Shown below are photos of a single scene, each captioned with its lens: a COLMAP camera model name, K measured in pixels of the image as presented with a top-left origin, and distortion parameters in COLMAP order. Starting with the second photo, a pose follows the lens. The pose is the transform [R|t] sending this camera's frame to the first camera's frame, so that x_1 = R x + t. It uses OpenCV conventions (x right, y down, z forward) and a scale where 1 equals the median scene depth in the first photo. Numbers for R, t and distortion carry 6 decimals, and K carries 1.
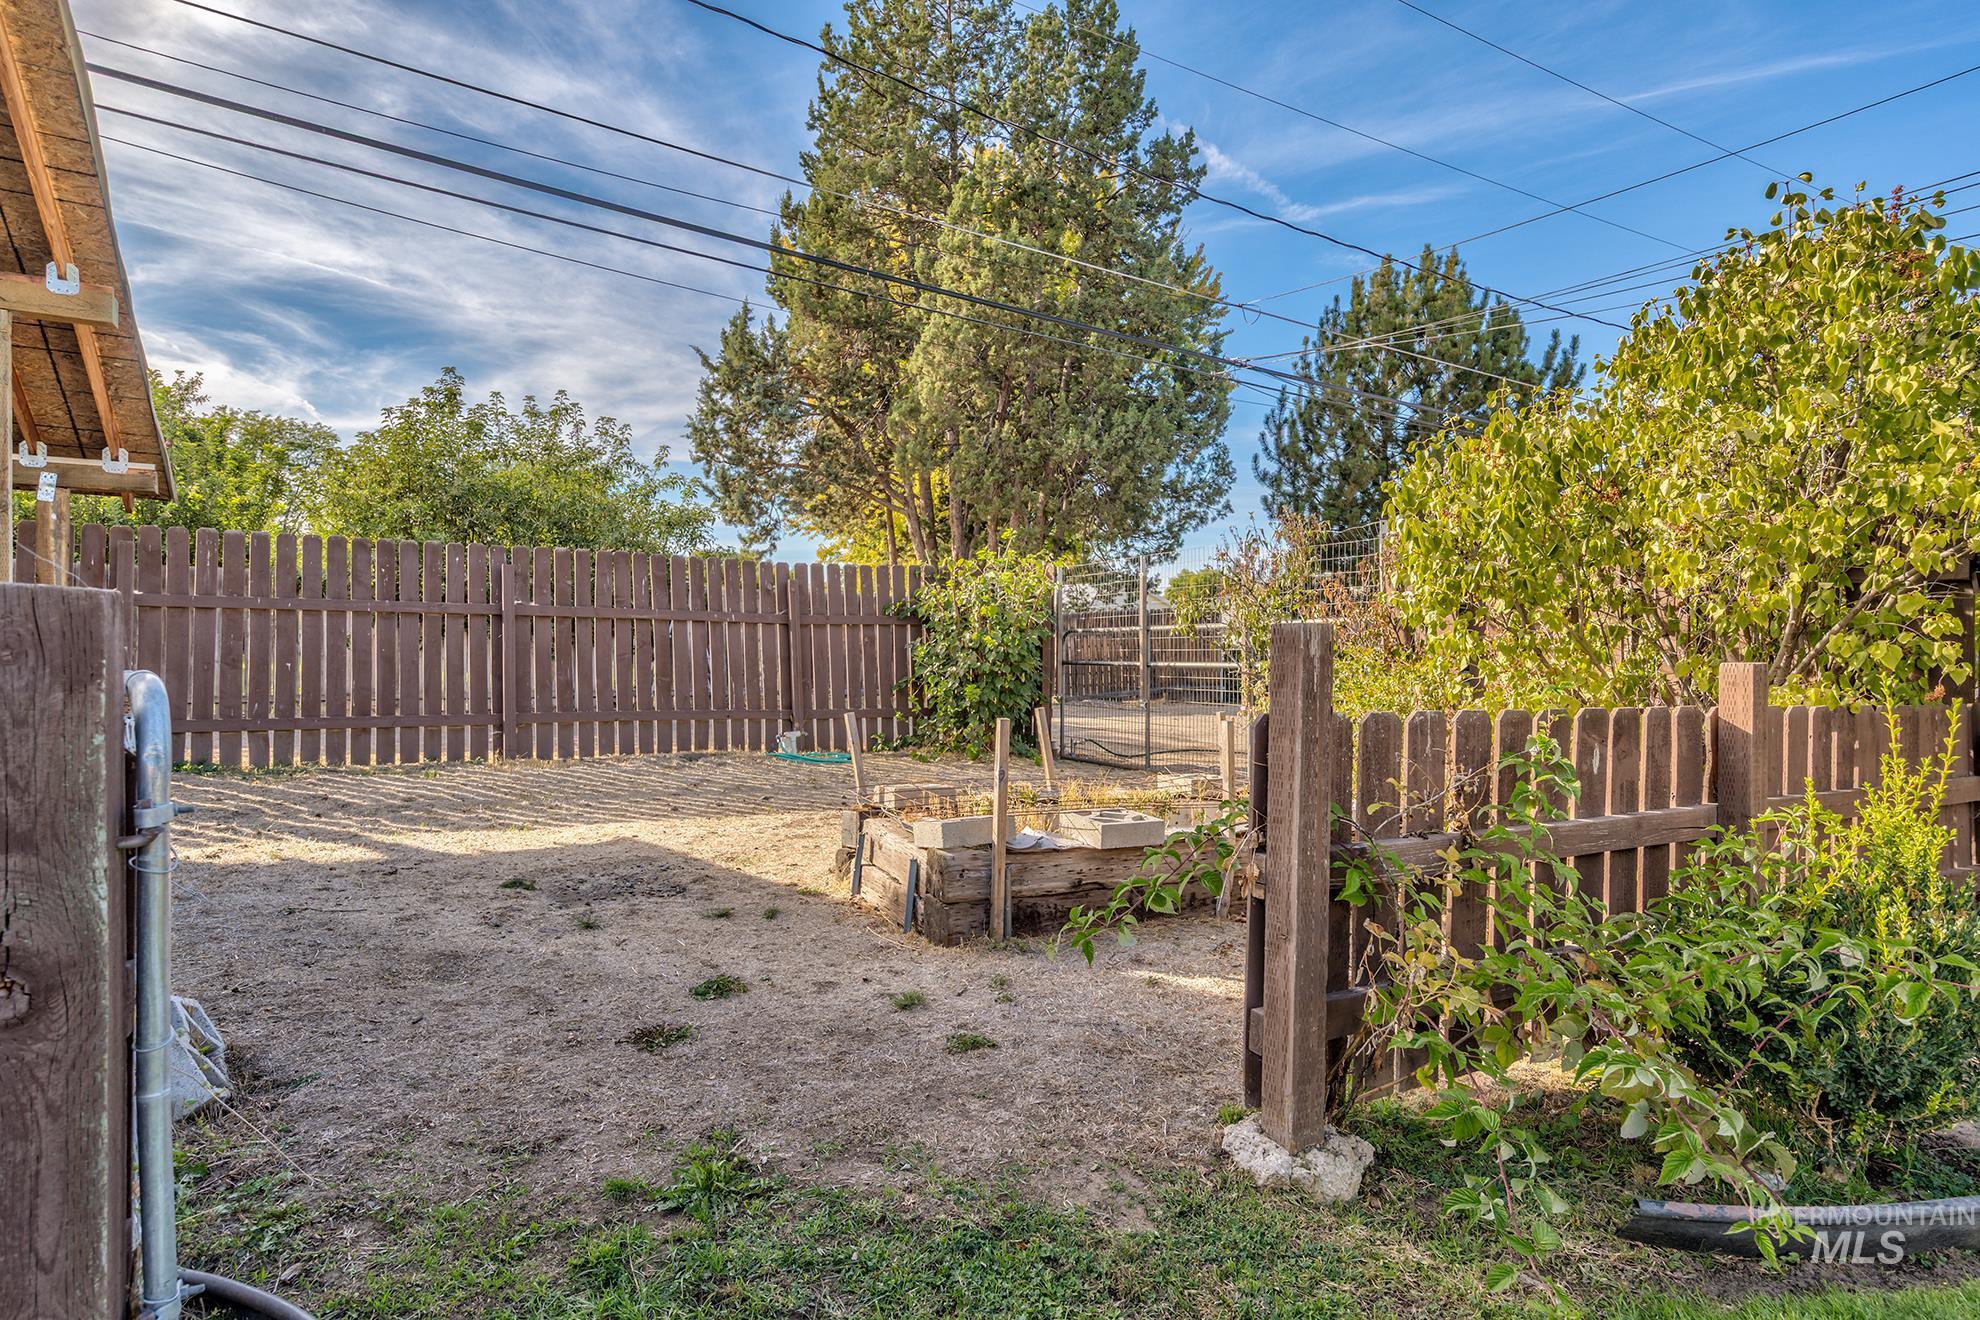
lens RADIAL K [[1083.8, 0, 993.9], [0, 1083.8, 663.2], [0, 0, 1]] dist [0.005299, -0.000514]
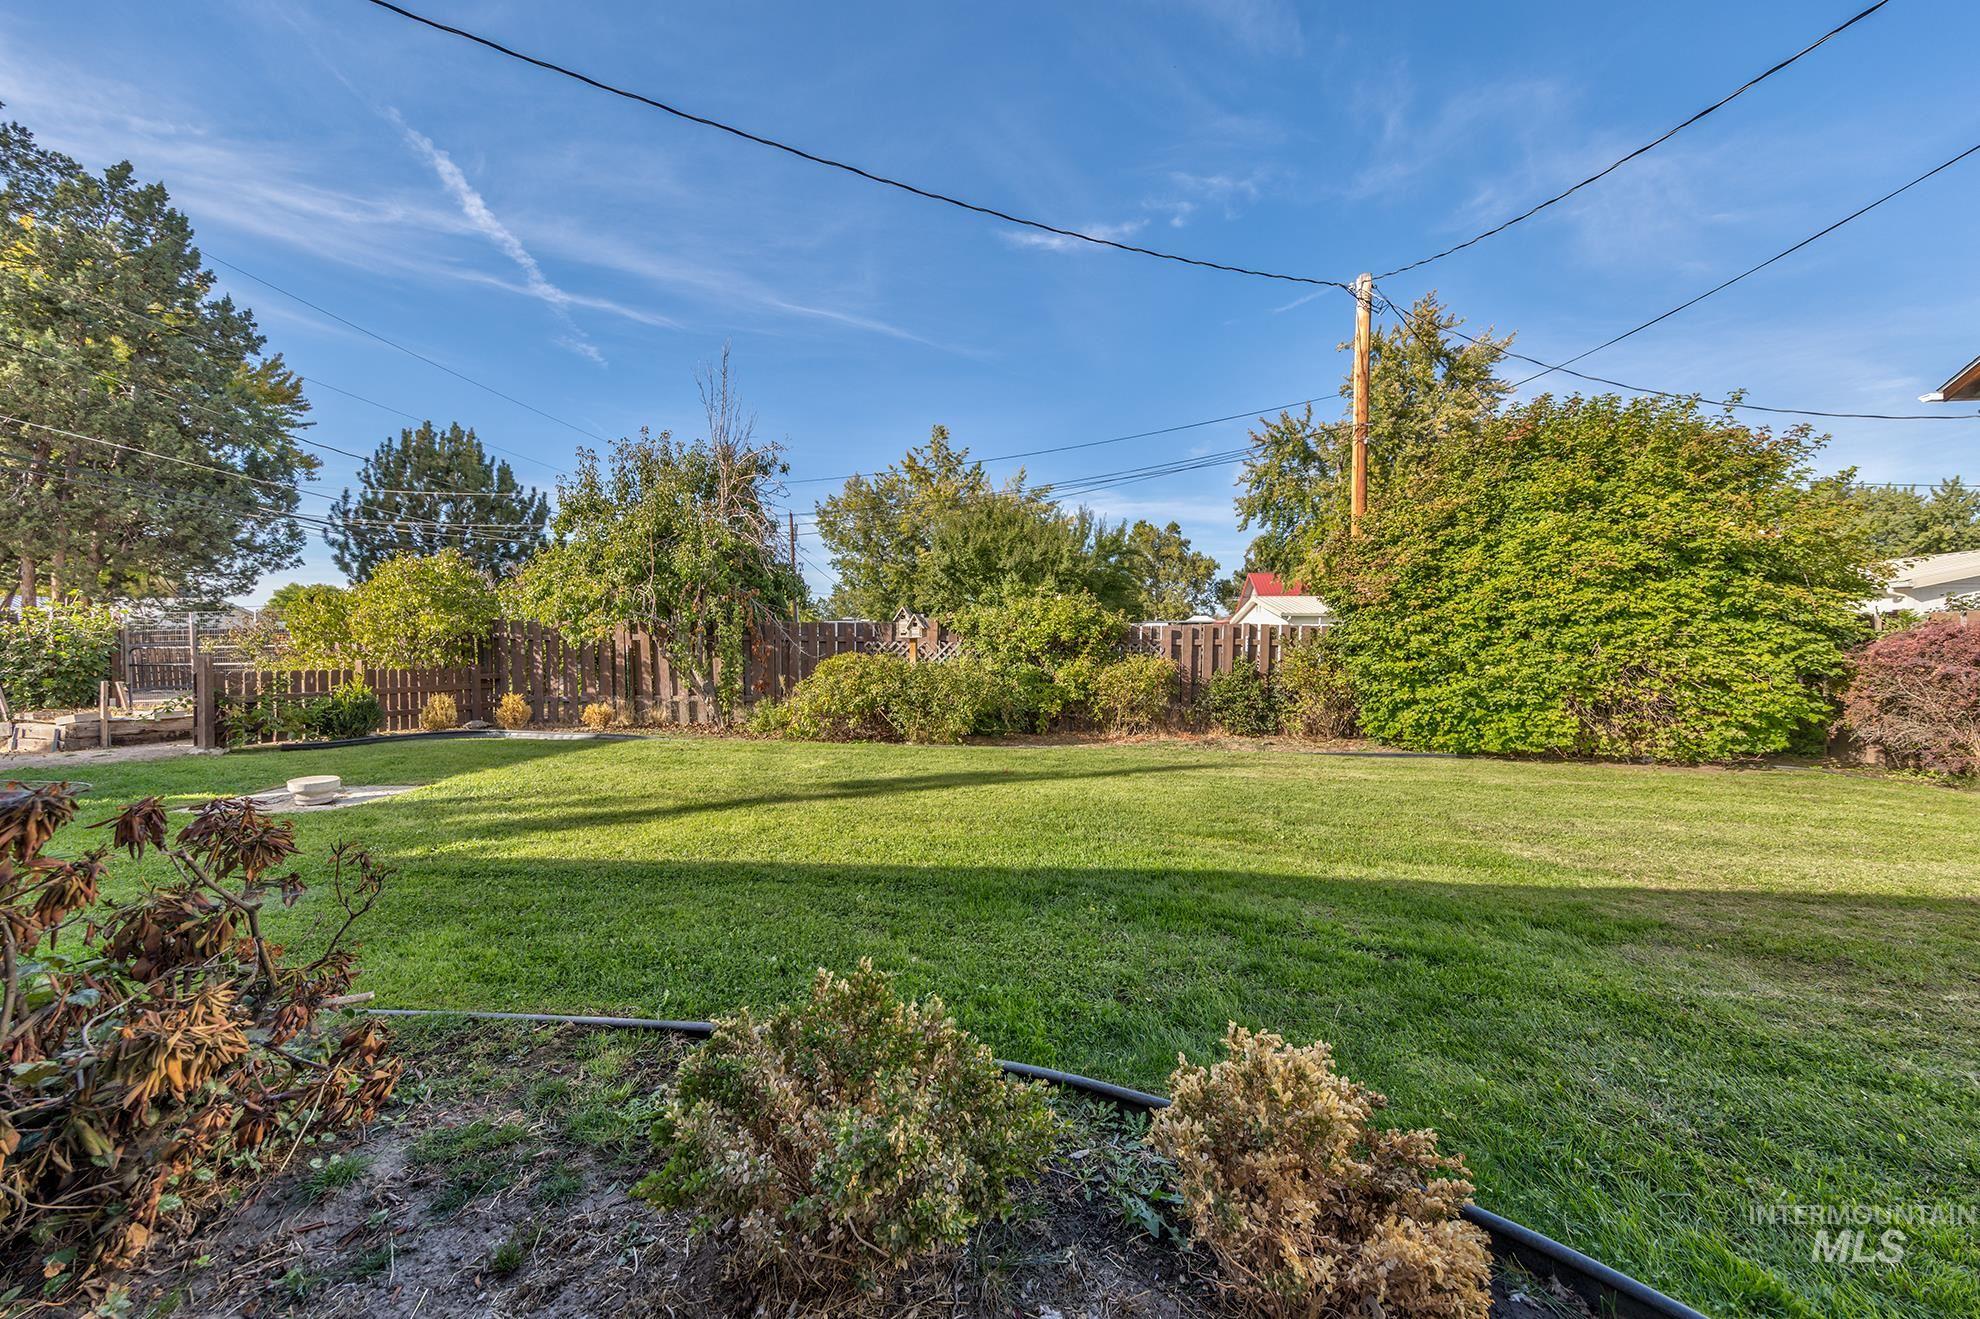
lens RADIAL K [[681.9, 0, 1000.8], [0, 681.9, 661.0], [0, 0, 1]] dist [0.009901, 0.000064]
pose [[0.568935, -0.028197, 0.821899, -0.029139], [0.021484, 0.999581, 0.019420, 0.000795], [-0.822102, 0.006609, 0.569302, -0.417087]]
